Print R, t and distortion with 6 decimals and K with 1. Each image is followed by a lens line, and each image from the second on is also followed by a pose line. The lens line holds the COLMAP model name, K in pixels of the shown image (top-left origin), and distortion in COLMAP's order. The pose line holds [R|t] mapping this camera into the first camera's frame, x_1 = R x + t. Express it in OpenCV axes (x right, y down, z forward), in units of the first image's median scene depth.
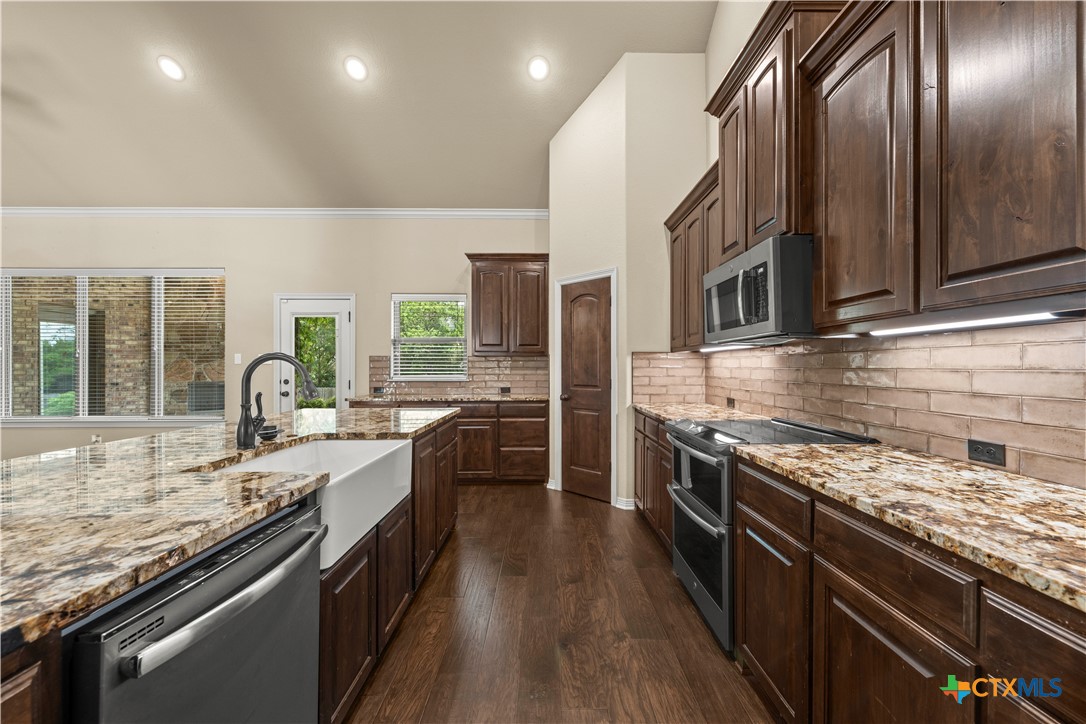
lens RADIAL K [[432.1, 0, 548.5], [0, 432.1, 370.5], [0, 0, 1]] dist [0.010056, 0.000008]
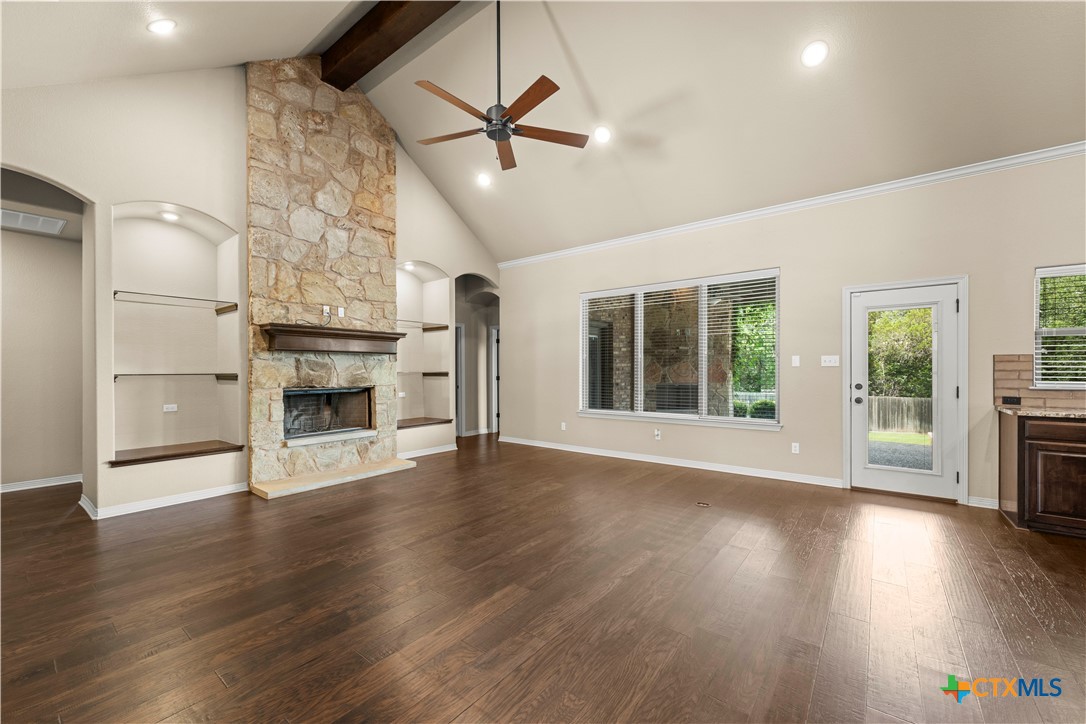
lens RADIAL K [[432.1, 0, 548.5], [0, 432.1, 370.5], [0, 0, 1]] dist [0.010056, 0.000008]
pose [[0.789668, -0.001371, -0.613533, -0.561749], [-0.000862, 0.999994, -0.003345, -0.002822], [0.613534, 0.003170, 0.789662, -0.073646]]
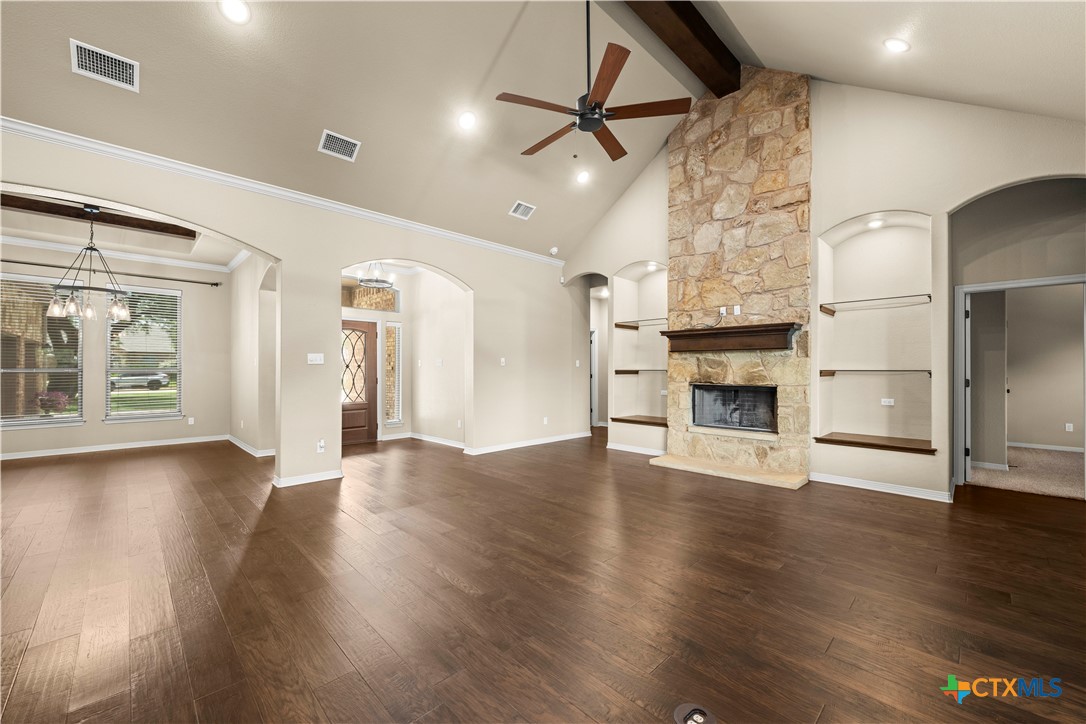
lens RADIAL K [[428.4, 0, 548.9], [0, 428.4, 369.2], [0, 0, 1]] dist [-0.000003, -0.000068]
pose [[-0.712804, 0.001506, -0.701362, -0.541031], [-0.005229, 0.999958, 0.007462, -0.008326], [0.701344, 0.008986, -0.712766, 0.848720]]
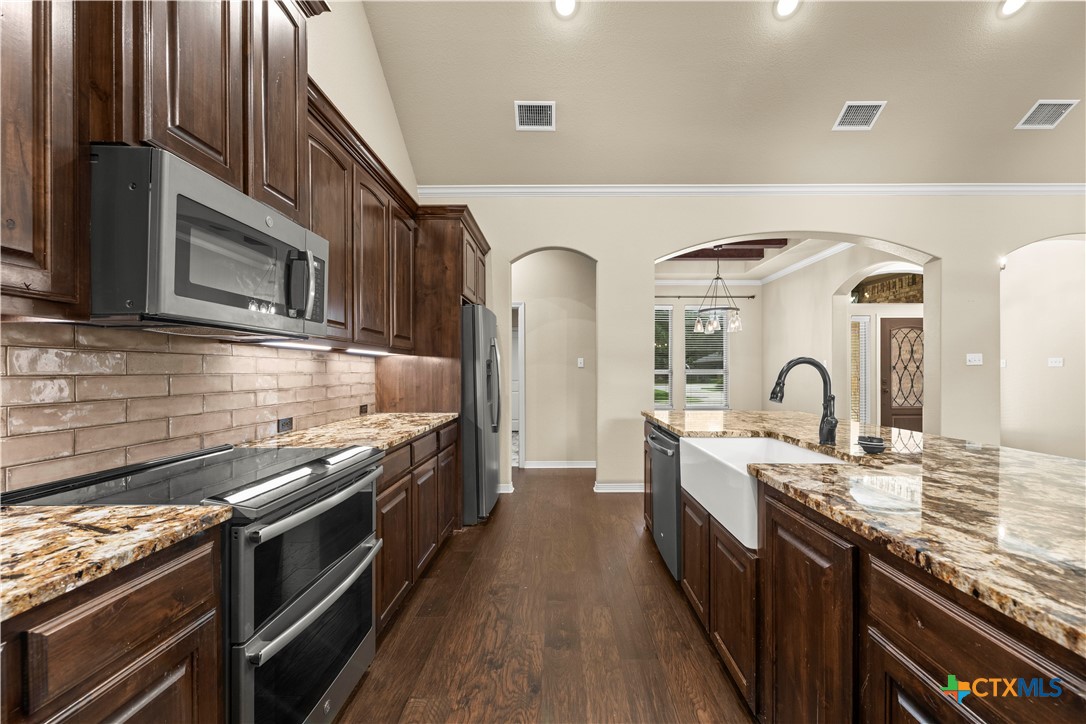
lens RADIAL K [[428.4, 0, 548.9], [0, 428.4, 369.2], [0, 0, 1]] dist [-0.000003, -0.000068]
pose [[-0.999919, 0.001230, 0.012684, 0.000431], [0.001287, 0.999989, 0.004454, -0.006487], [-0.012678, 0.004470, -0.999910, 0.700469]]
